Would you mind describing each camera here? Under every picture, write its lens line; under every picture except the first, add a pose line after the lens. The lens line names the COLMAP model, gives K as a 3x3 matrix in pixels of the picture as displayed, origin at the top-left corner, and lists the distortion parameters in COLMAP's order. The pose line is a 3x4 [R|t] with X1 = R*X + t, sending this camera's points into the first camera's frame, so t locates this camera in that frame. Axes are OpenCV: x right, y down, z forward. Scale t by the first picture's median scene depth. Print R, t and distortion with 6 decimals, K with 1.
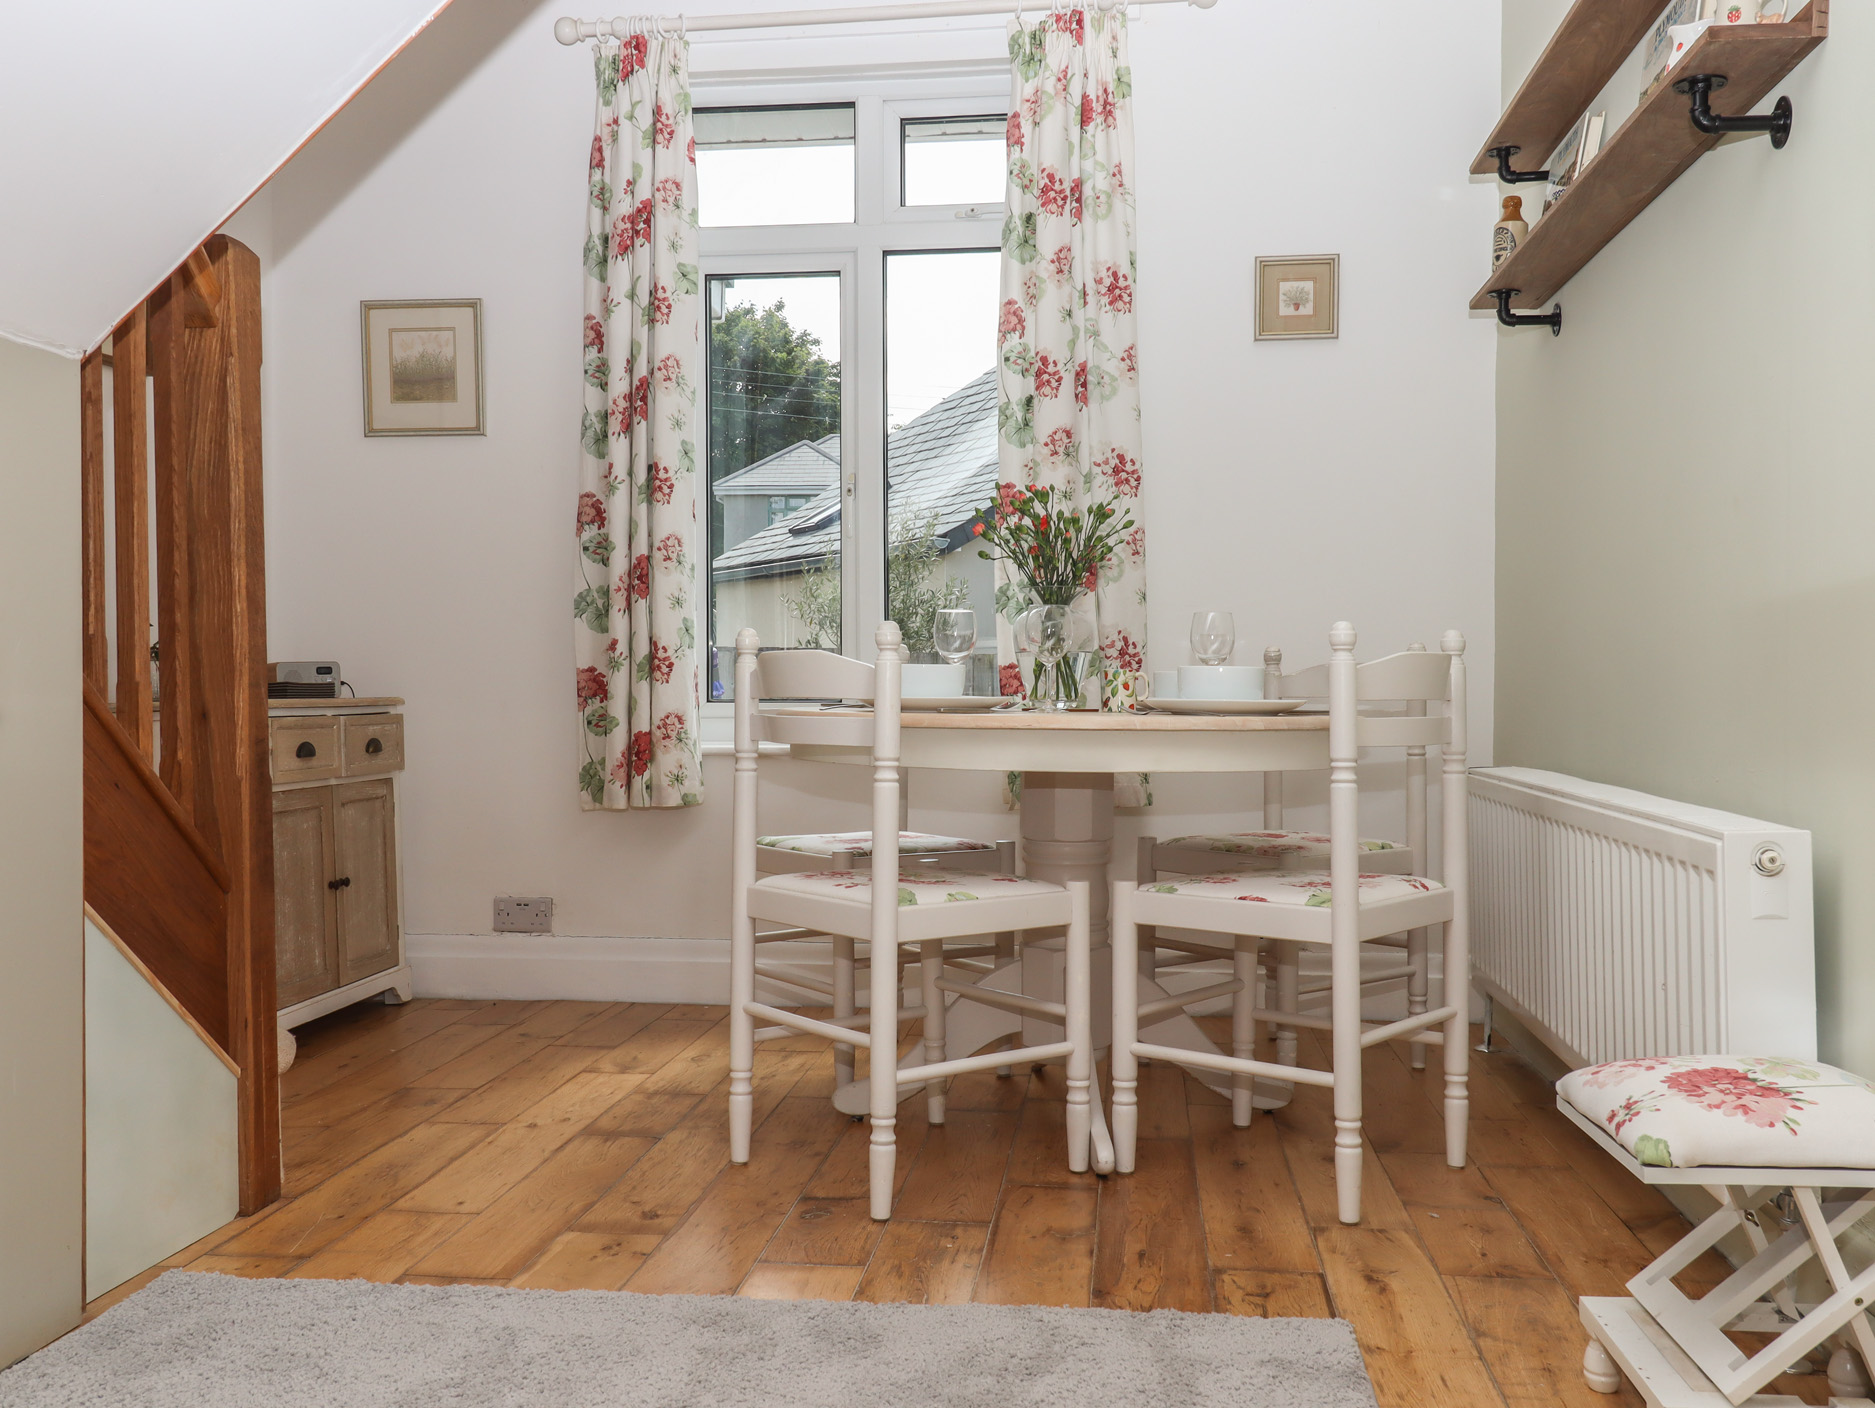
lens RADIAL K [[1649.9, 0, 937.5], [0, 1649.9, 704.0], [0, 0, 1]] dist [0.014031, -0.001137]
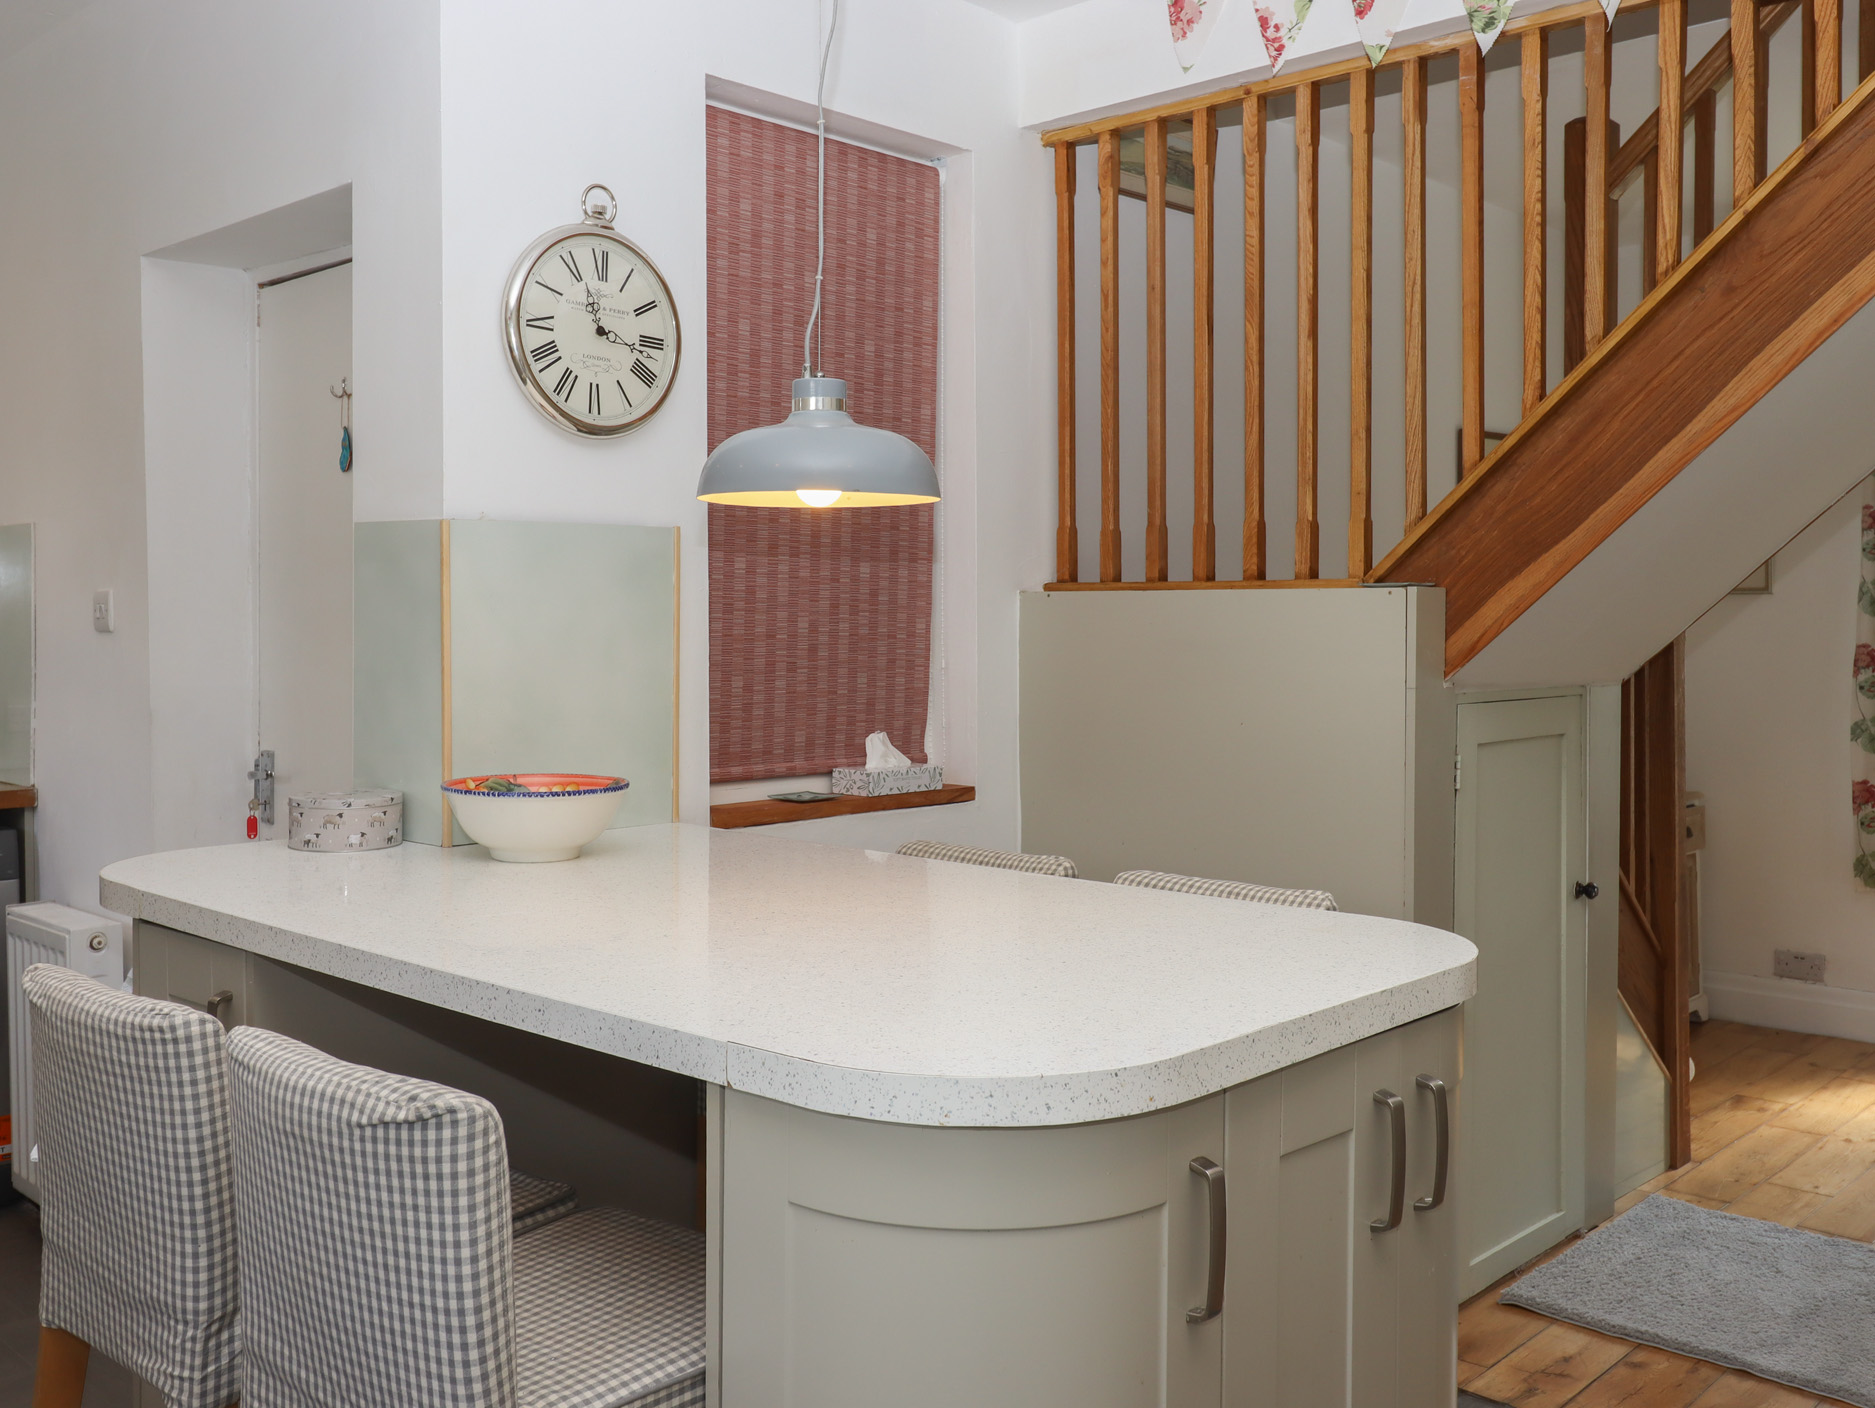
lens RADIAL K [[1694.2, 0, 950.2], [0, 1694.2, 650.0], [0, 0, 1]] dist [0.001230, -0.002767]
pose [[0.804380, 0.010696, -0.594018, -0.002508], [-0.006580, 0.999937, 0.009095, -0.134167], [0.594078, -0.003407, 0.804400, -0.482971]]
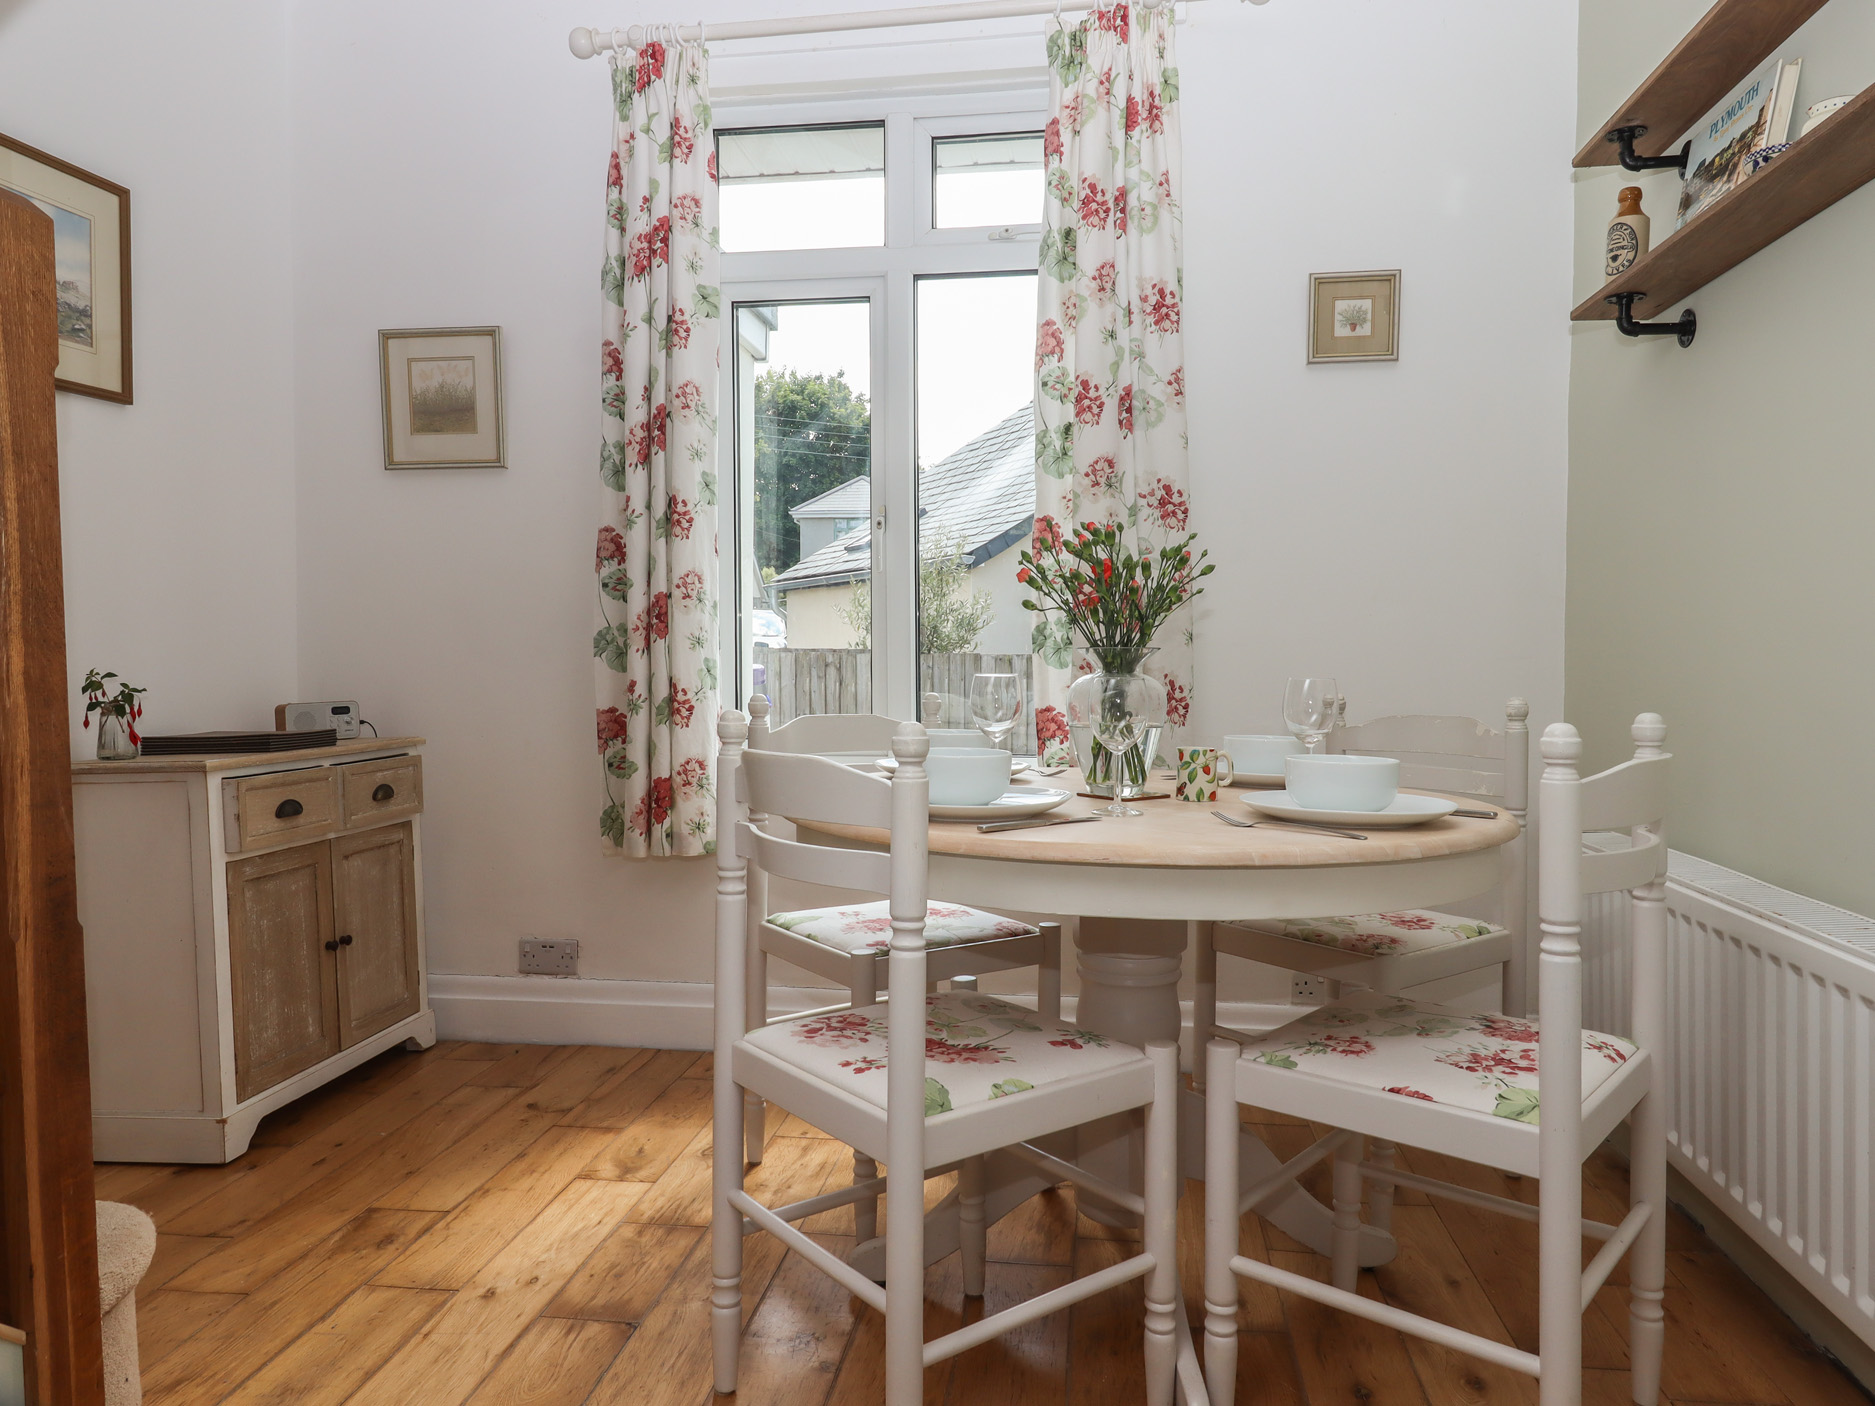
lens RADIAL K [[1228.1, 0, 946.2], [0, 1228.1, 699.0], [0, 0, 1]] dist [-0.000357, 0.000870]
pose [[0.999904, -0.000345, -0.013877, -0.004415], [0.000641, 0.999772, 0.021358, -0.044081], [0.013867, -0.021365, 0.999676, 0.293939]]
